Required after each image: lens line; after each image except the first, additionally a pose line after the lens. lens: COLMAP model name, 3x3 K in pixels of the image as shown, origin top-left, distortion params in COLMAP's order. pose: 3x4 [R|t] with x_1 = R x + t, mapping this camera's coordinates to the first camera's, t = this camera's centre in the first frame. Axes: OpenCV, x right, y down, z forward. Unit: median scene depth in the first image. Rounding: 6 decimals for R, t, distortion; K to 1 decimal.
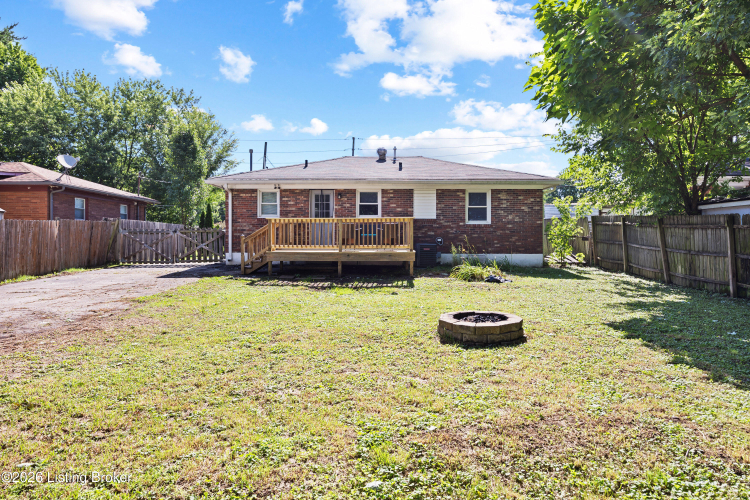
lens RADIAL K [[485.2, 0, 374.8], [0, 485.2, 250.1], [0, 0, 1]] dist [-0.003841, -0.002717]
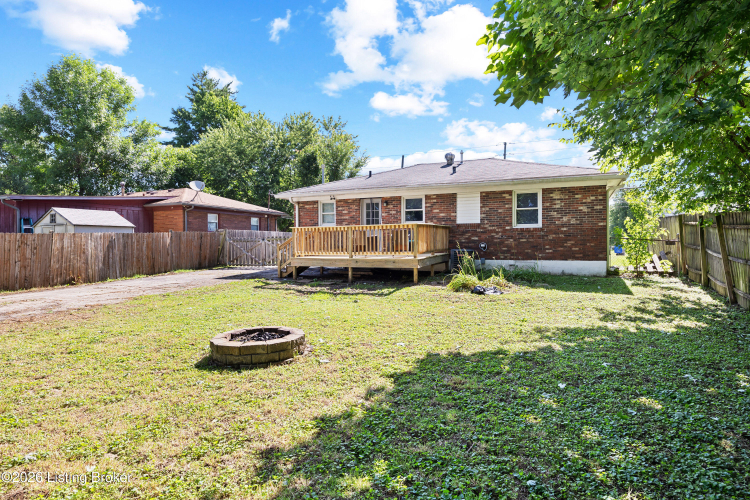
lens RADIAL K [[447.3, 0, 374.9], [0, 447.3, 249.8], [0, 0, 1]] dist [-0.008854, -0.000533]
pose [[0.910880, -0.001902, -0.412667, 0.299599], [-0.000118, 0.999988, -0.004871, -0.007894], [0.412671, 0.004485, 0.910869, 0.118375]]
